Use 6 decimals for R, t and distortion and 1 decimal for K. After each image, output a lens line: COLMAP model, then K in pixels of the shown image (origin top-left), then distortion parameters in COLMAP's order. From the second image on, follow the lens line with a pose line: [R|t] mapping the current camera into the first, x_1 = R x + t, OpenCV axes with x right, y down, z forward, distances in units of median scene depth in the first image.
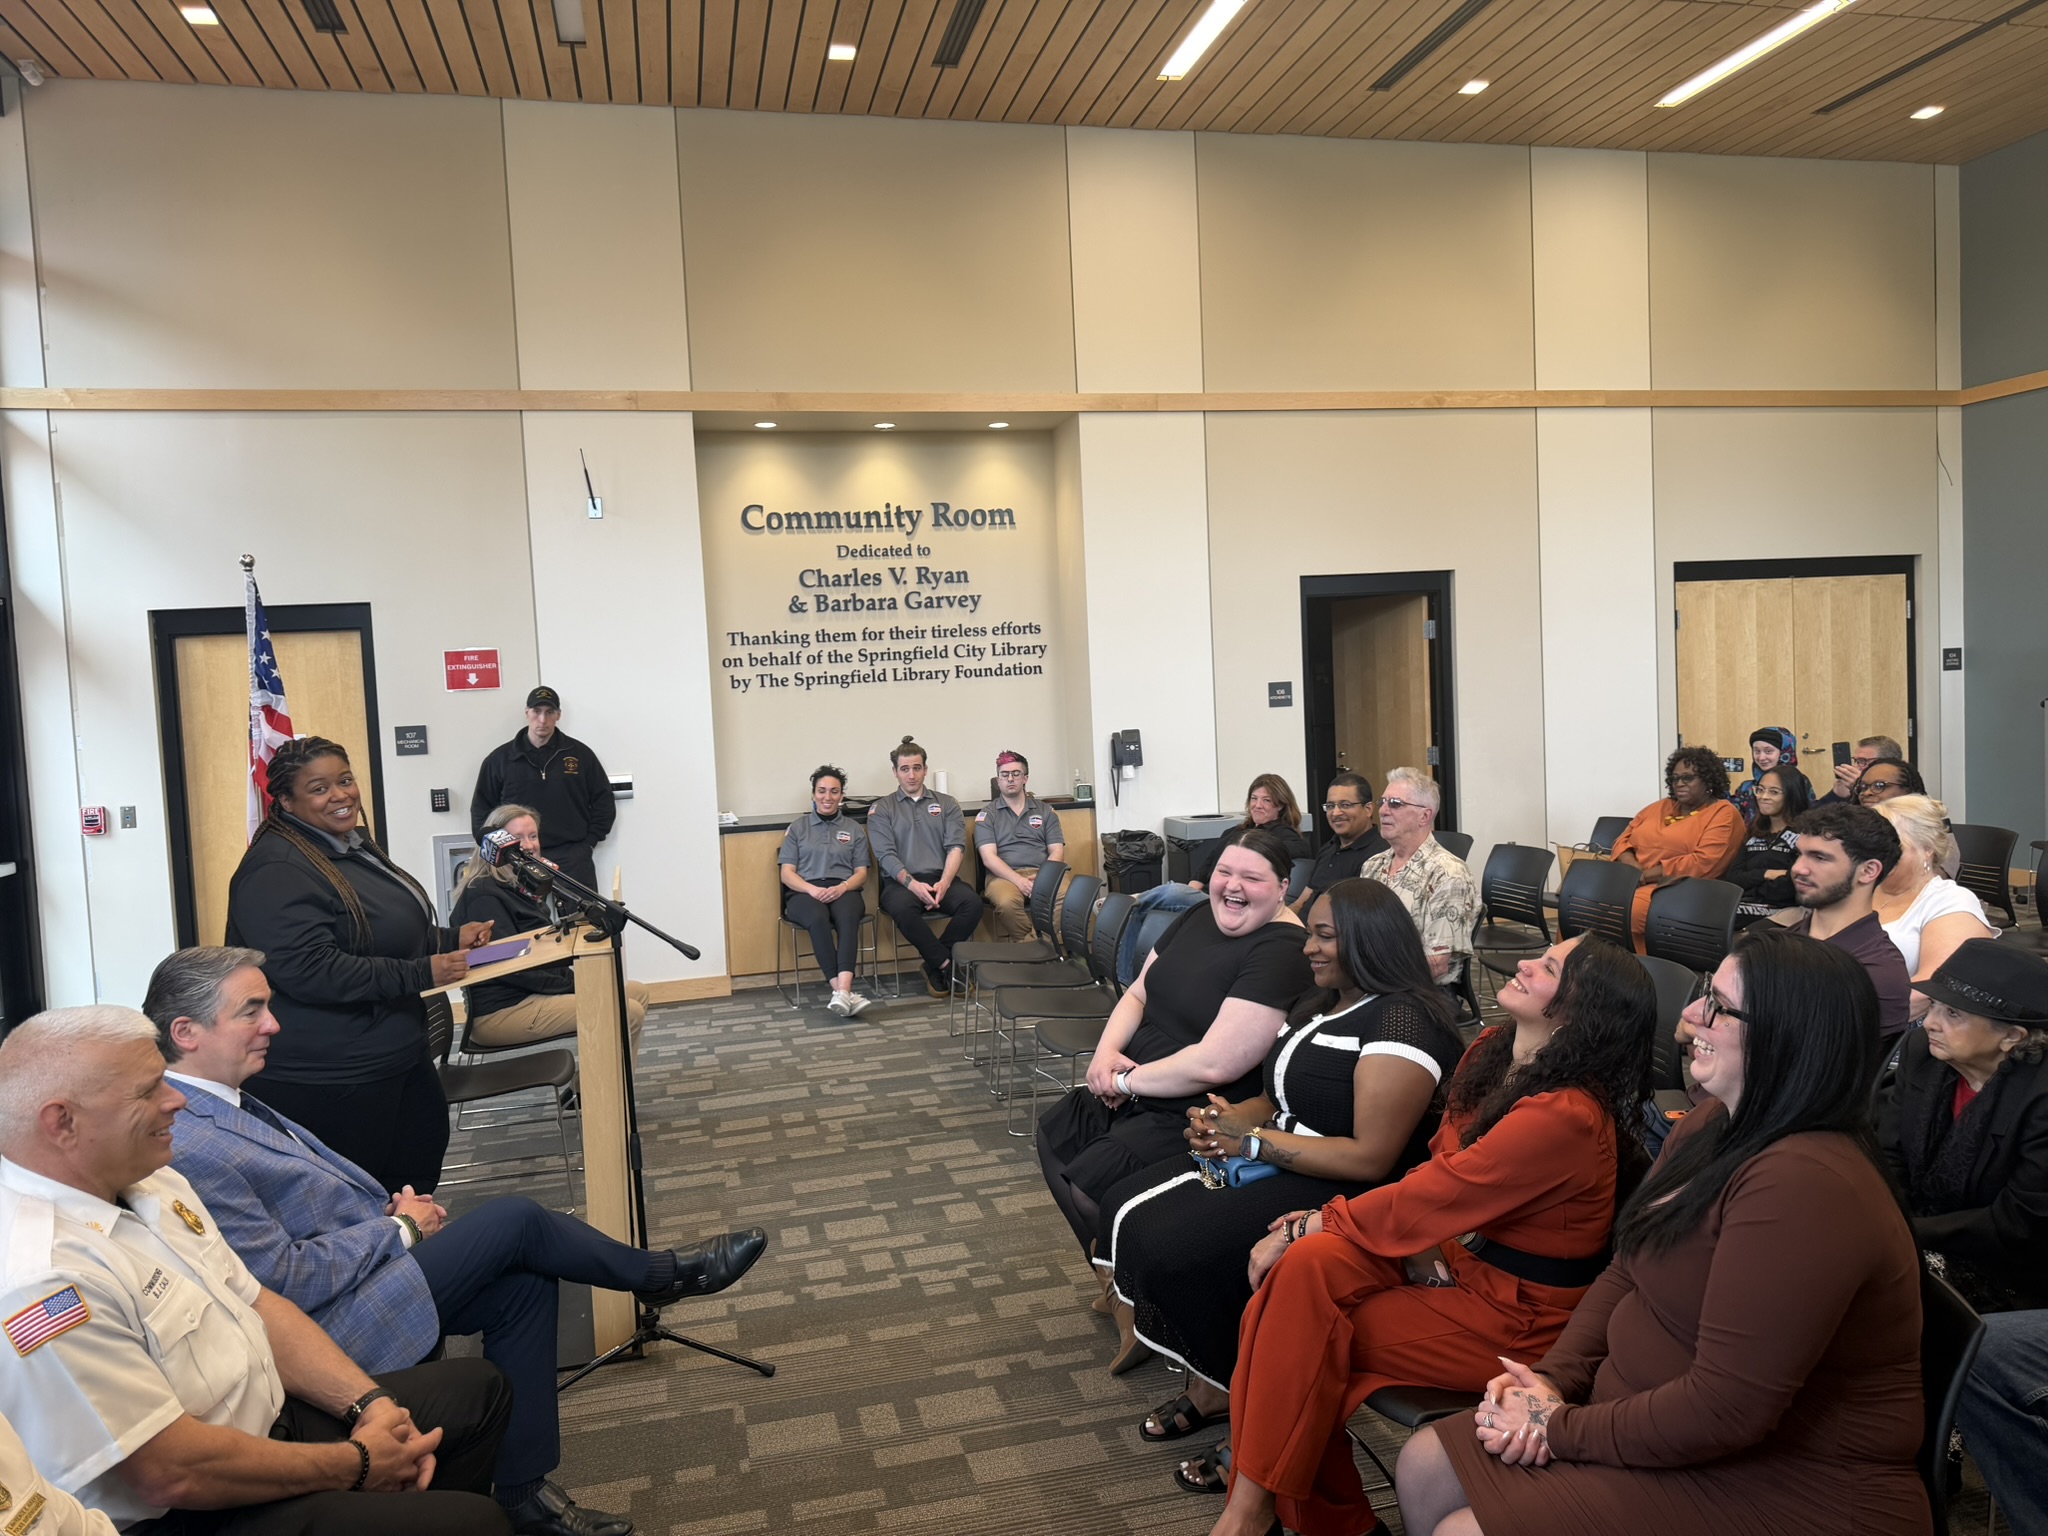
lens RADIAL K [[1424.5, 0, 1029.4], [0, 1424.5, 753.8], [0, 0, 1]] dist [0.120088, -0.189162]
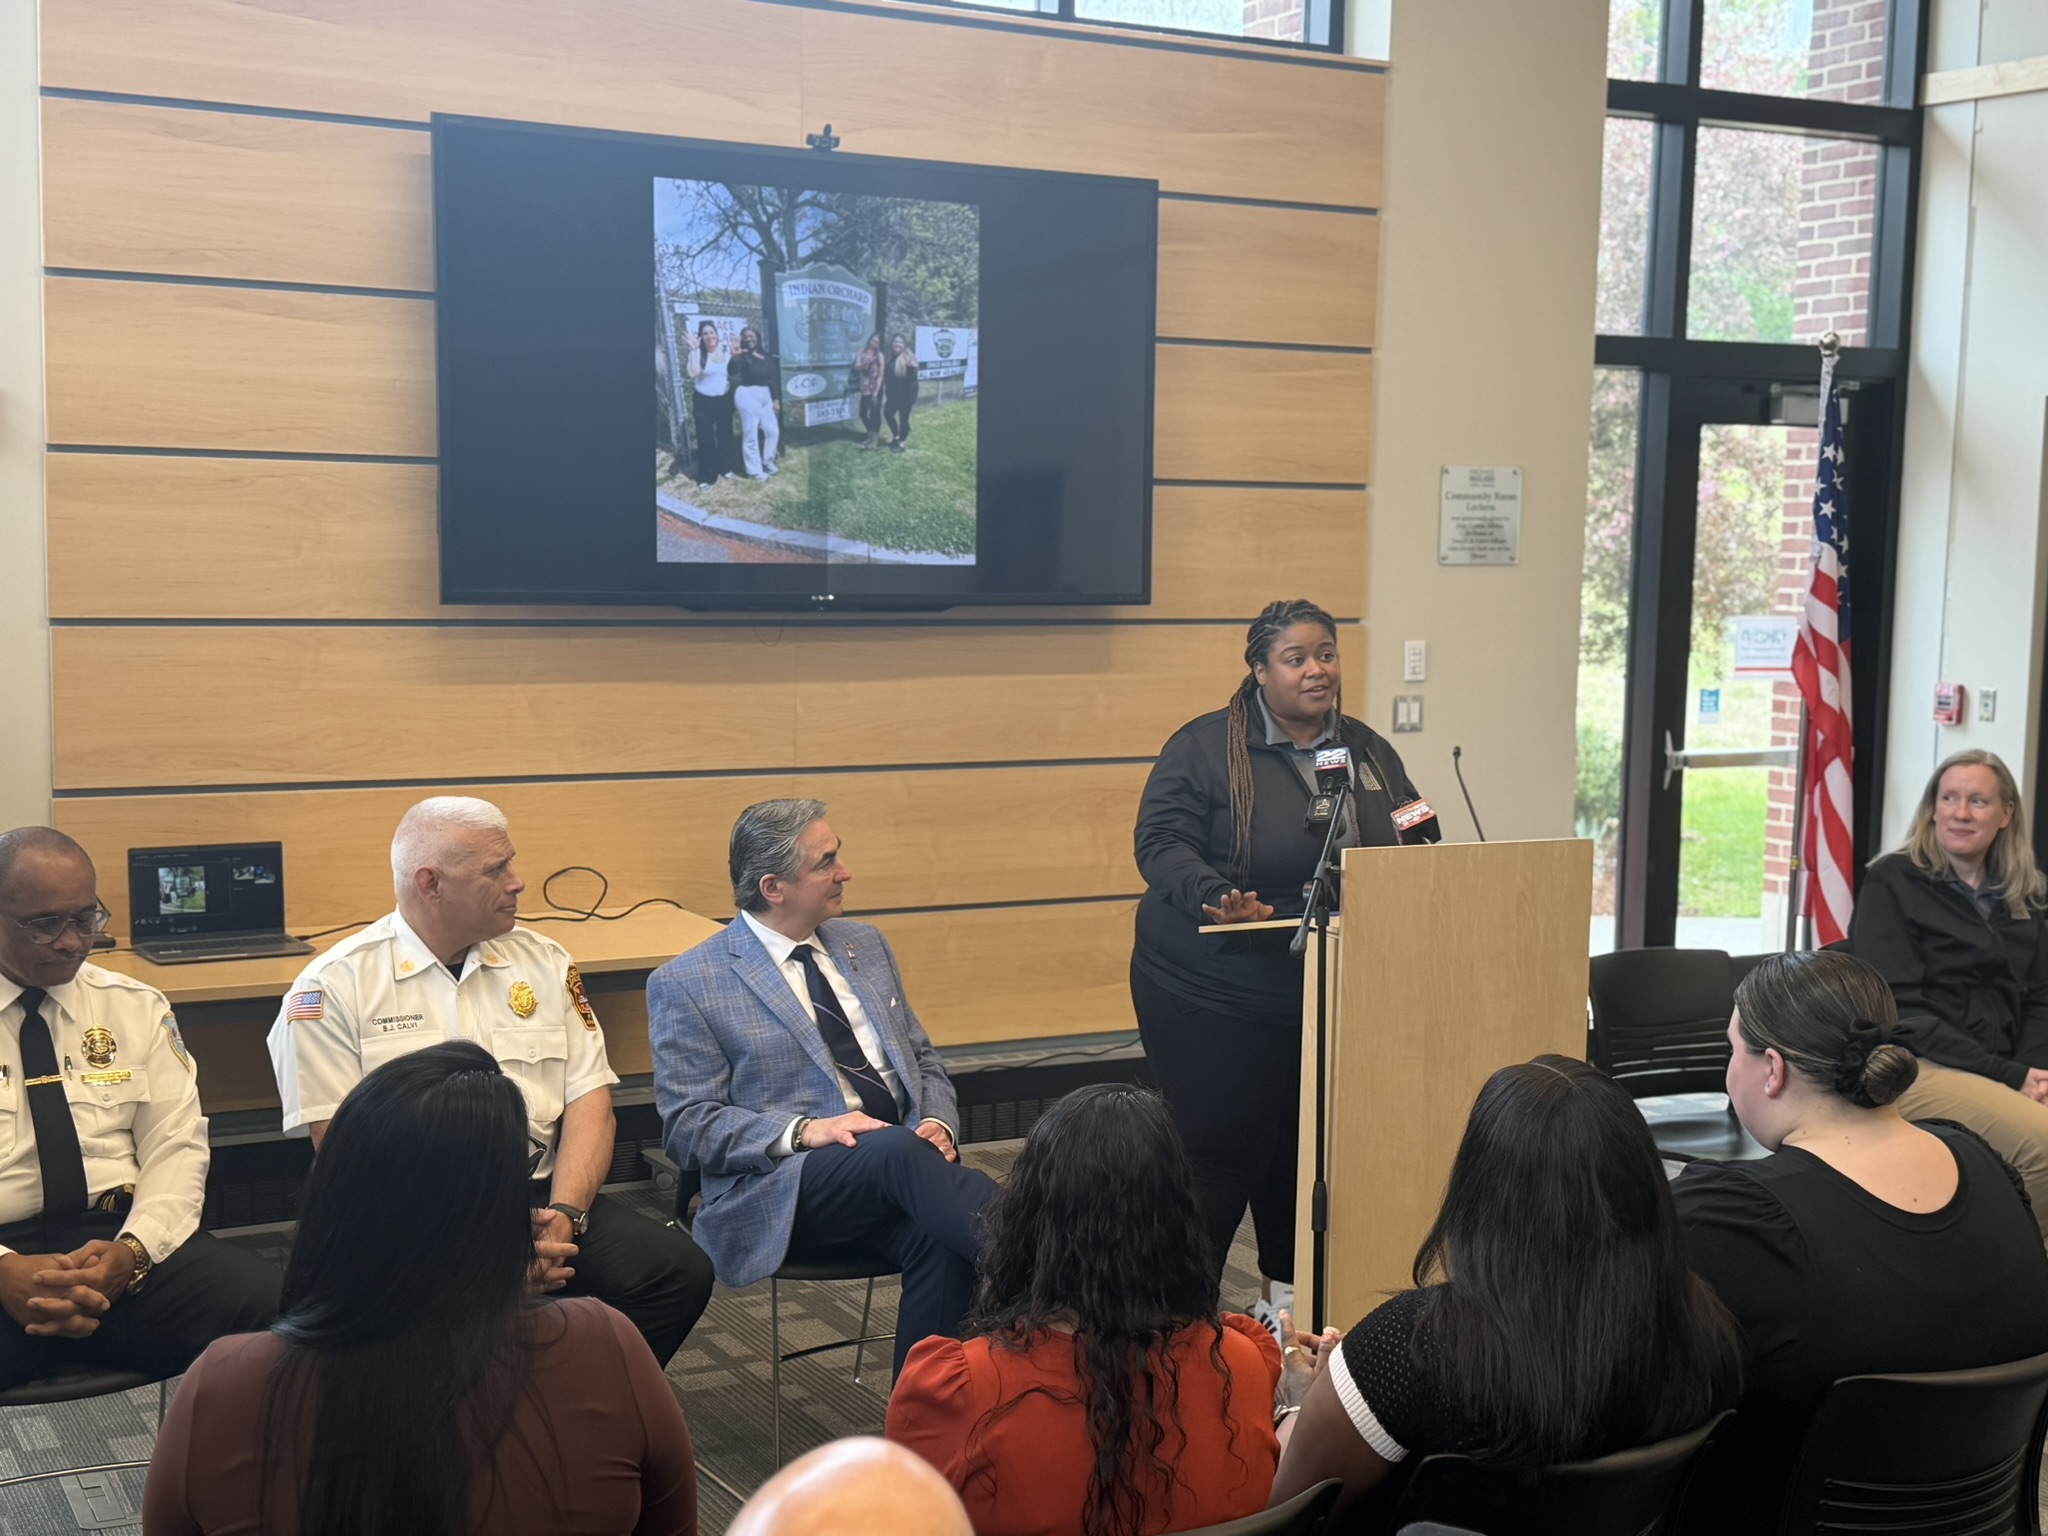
lens RADIAL K [[2656.0, 0, 1032.0], [0, 2656.0, 770.9], [0, 0, 1]] dist [0.205845, -0.457989]
pose [[0.252114, 0.146485, -0.956546, 0.415180], [-0.082195, 0.988146, 0.129660, -0.046164], [0.964200, 0.045934, 0.261166, 0.215129]]
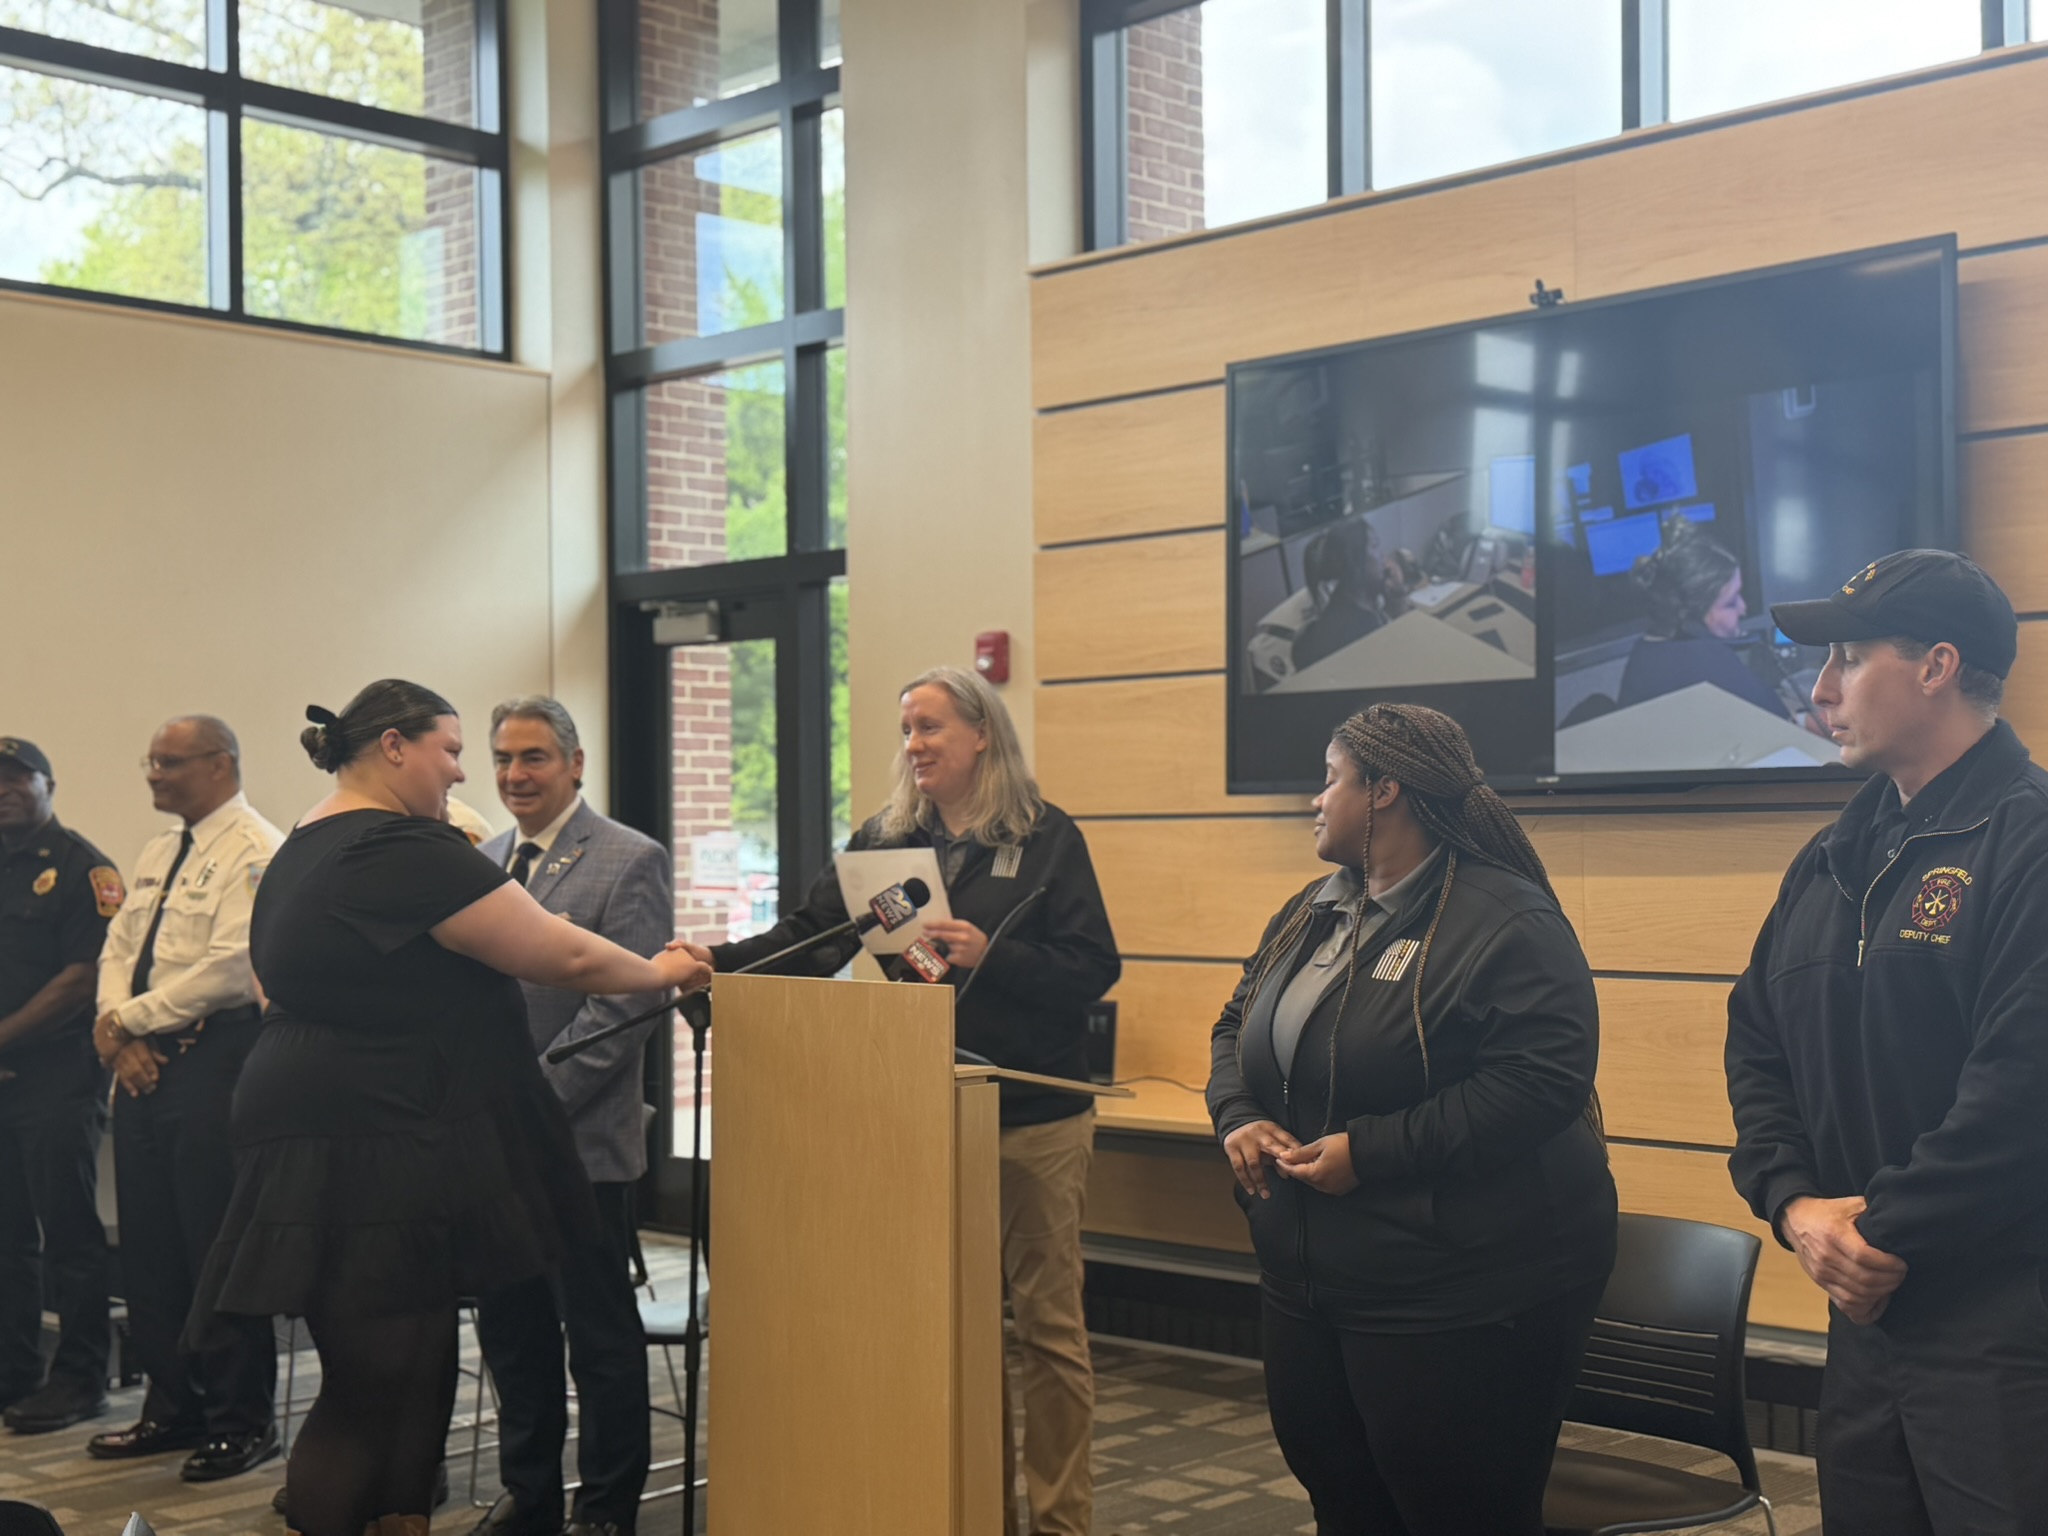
lens RADIAL K [[2656.0, 0, 1032.0], [0, 2656.0, 770.9], [0, 0, 1]] dist [0.205845, -0.457989]
pose [[-0.845833, 0.043718, -0.531653, 0.119607], [0.023218, 0.998709, 0.045185, -0.026510], [0.532942, 0.025875, -0.845756, 0.955700]]
